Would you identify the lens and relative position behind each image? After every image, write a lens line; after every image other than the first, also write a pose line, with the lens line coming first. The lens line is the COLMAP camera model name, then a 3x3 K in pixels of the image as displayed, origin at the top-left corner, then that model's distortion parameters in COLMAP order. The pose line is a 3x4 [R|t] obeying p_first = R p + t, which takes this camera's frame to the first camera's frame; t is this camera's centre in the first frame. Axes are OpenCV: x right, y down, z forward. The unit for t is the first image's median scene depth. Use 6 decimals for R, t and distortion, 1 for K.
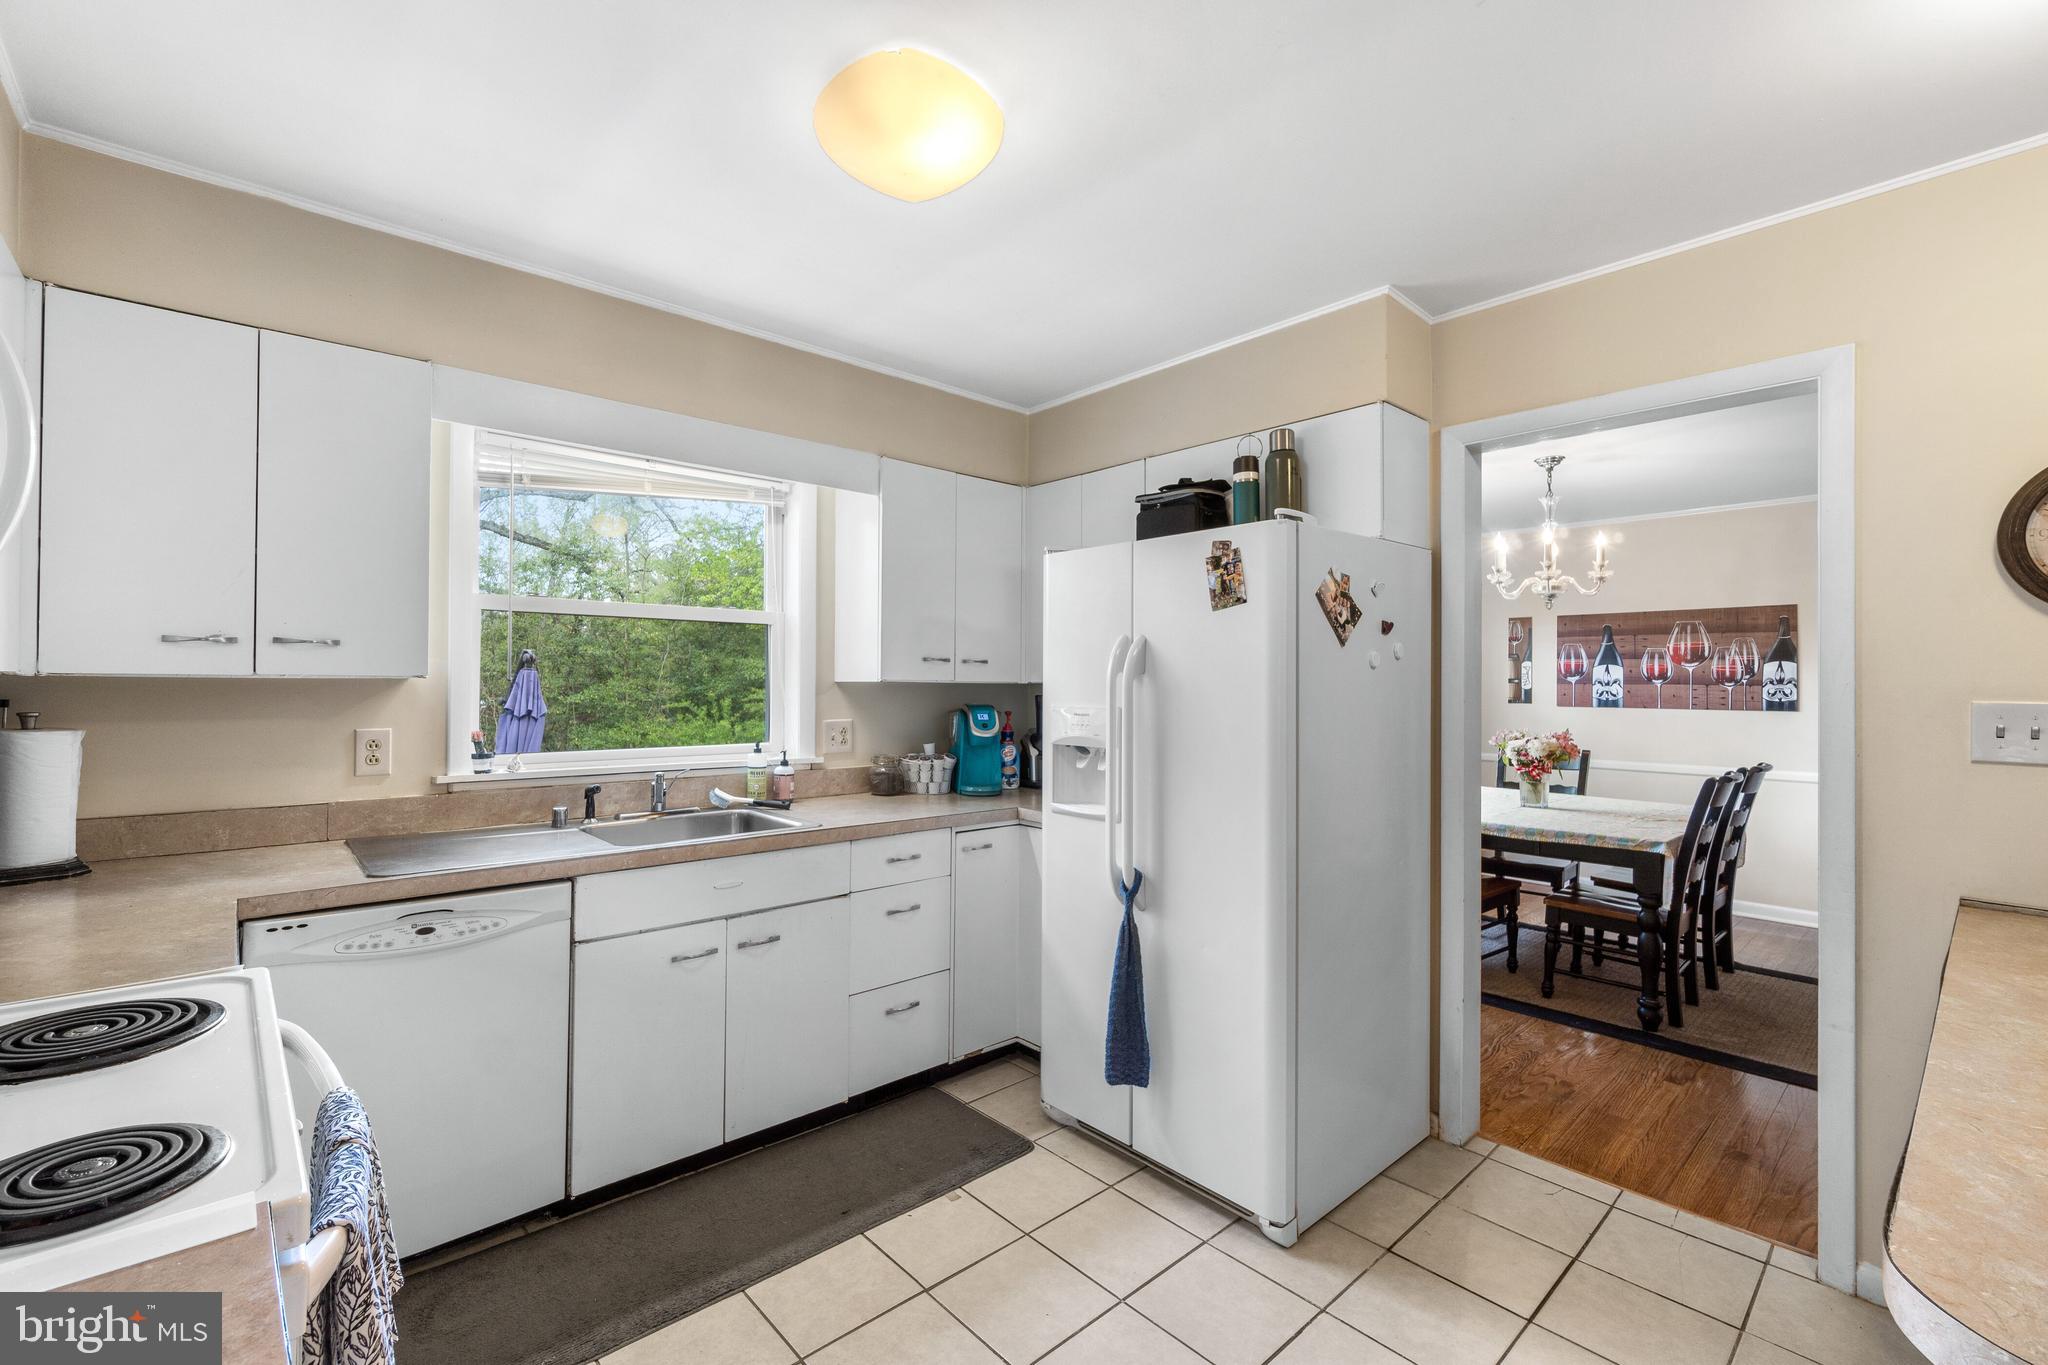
lens RADIAL K [[882.5, 0, 1024.0], [0, 882.5, 682.5], [0, 0, 1]] dist [0.001707, 0.000502]
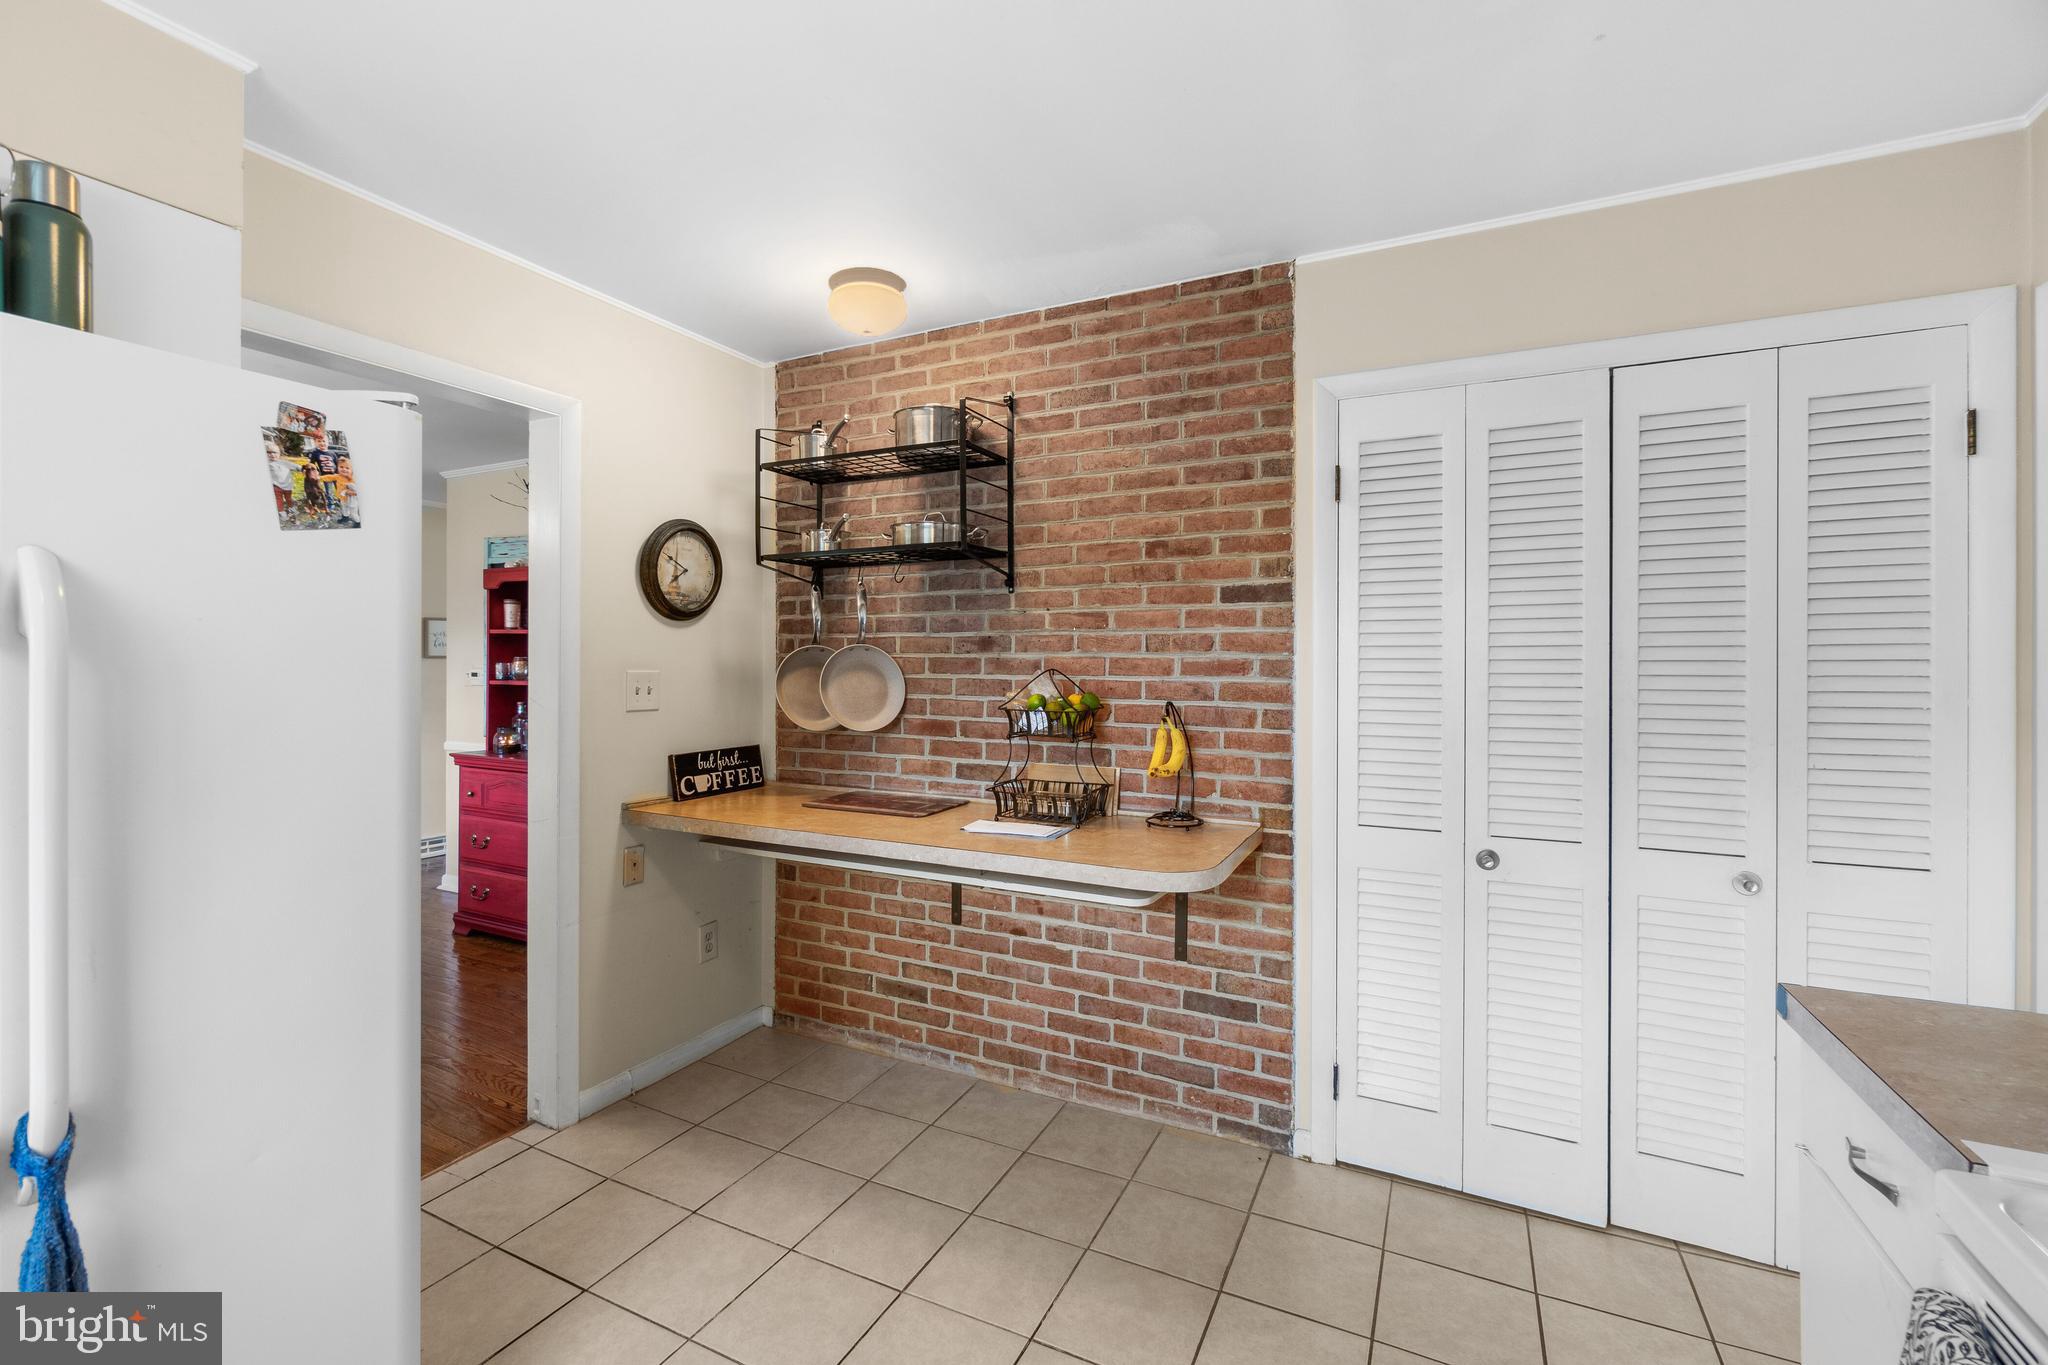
lens RADIAL K [[881.6, 0, 1020.2], [0, 881.6, 655.1], [0, 0, 1]] dist [-0.001582, -0.000055]
pose [[-0.362748, 0.000534, 0.931887, -0.419874], [-0.005125, 0.999984, -0.002568, -0.003503], [-0.931873, -0.005708, -0.362740, 0.703935]]
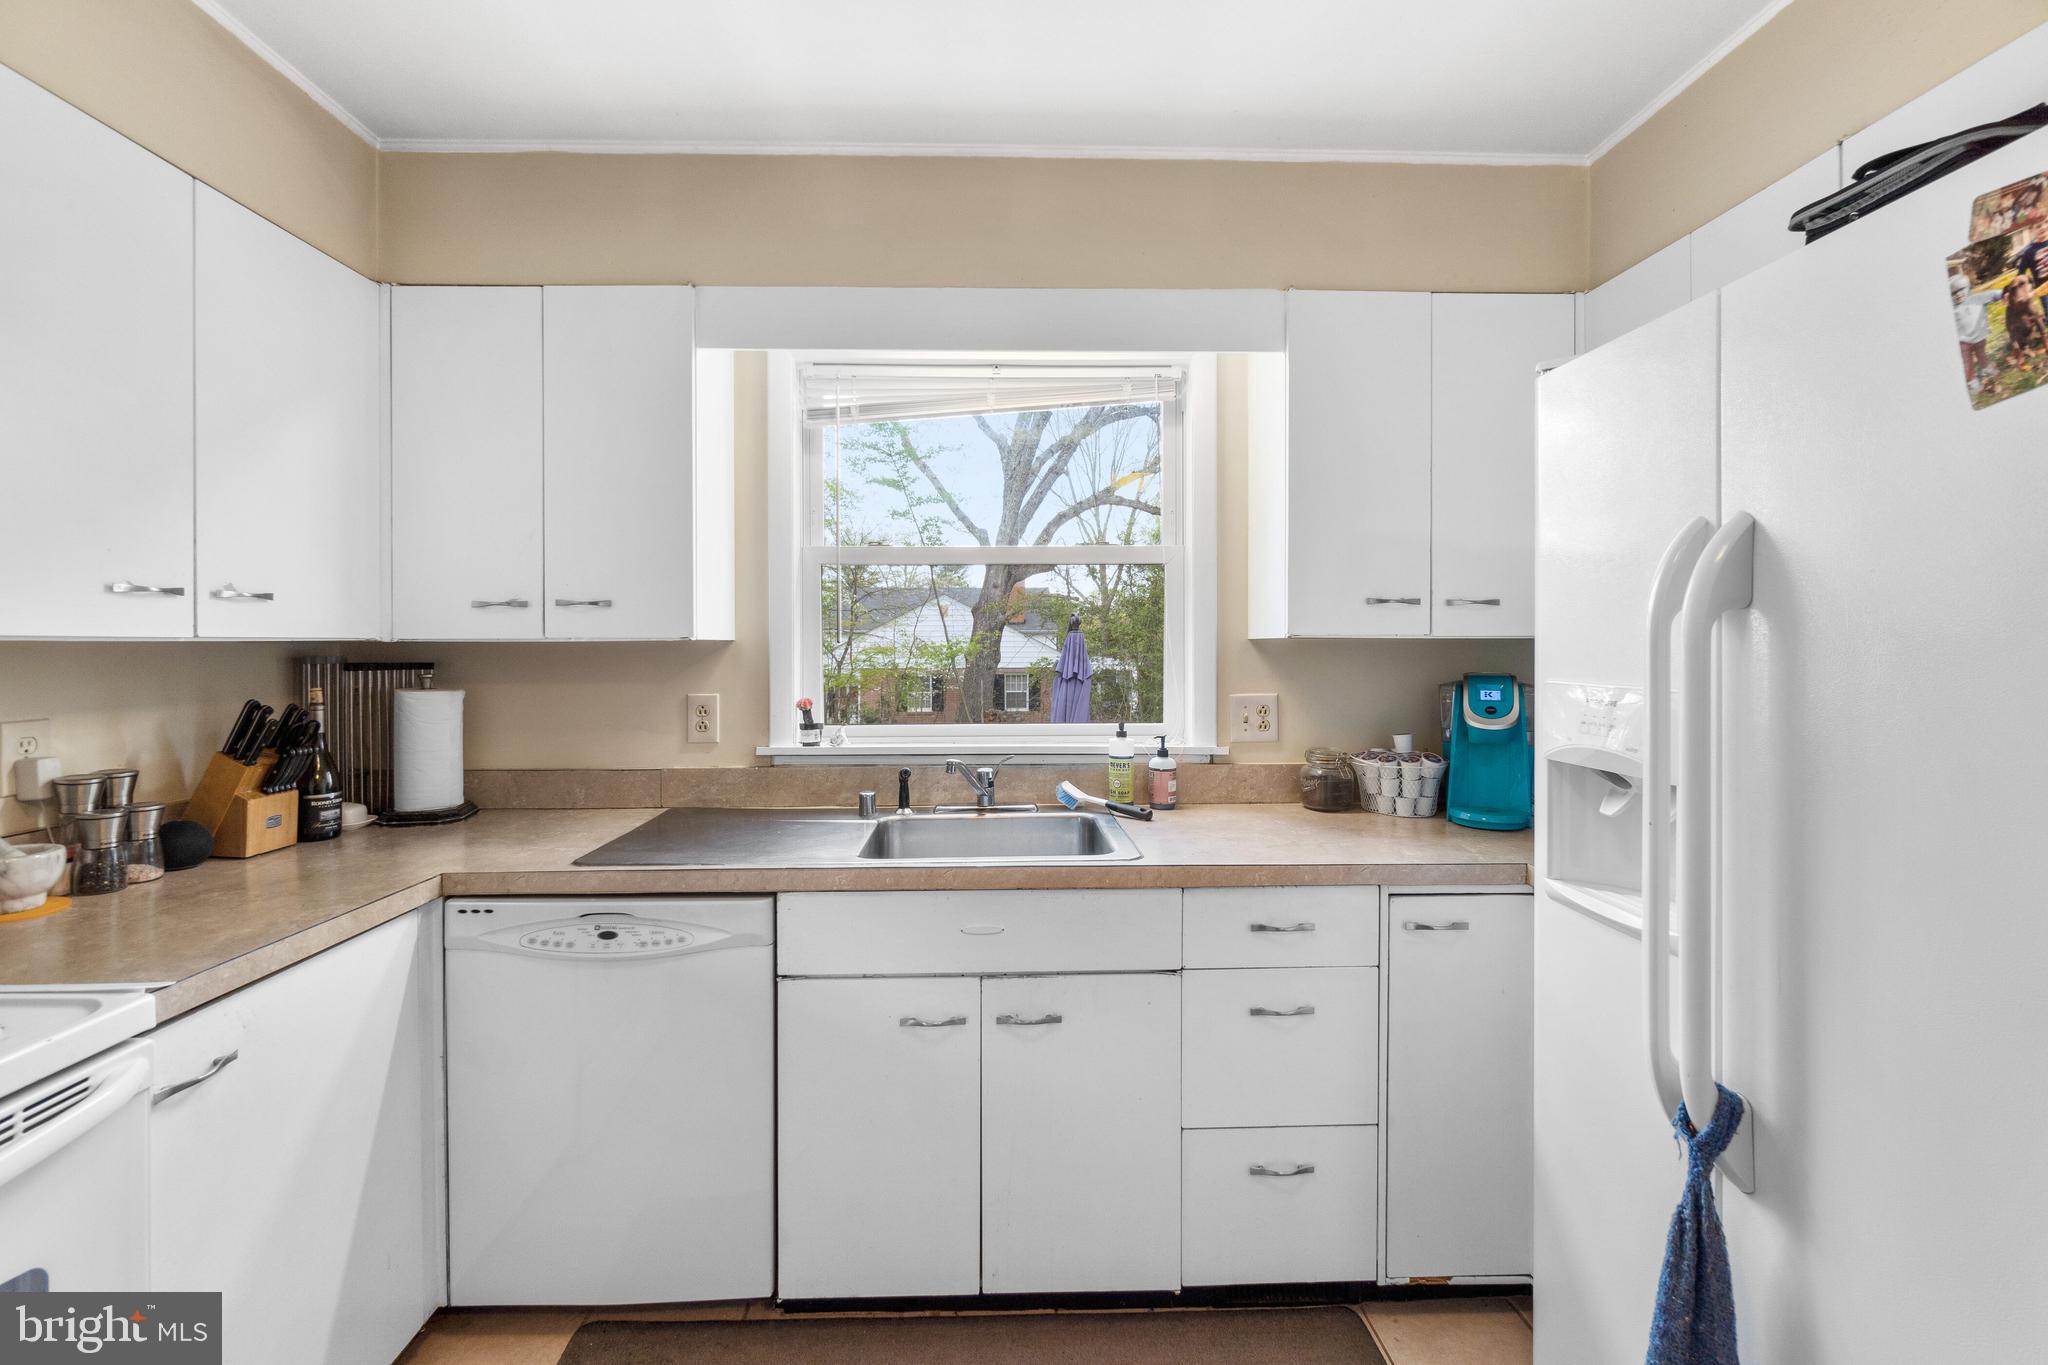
lens RADIAL K [[896.9, 0, 1020.9], [0, 896.9, 654.2], [0, 0, 1]] dist [-0.002075, -0.000298]
pose [[0.758903, -0.002203, -0.651200, 0.146323], [0.009409, 0.999927, 0.007582, 0.005173], [0.651136, -0.011881, 0.758868, 0.464797]]
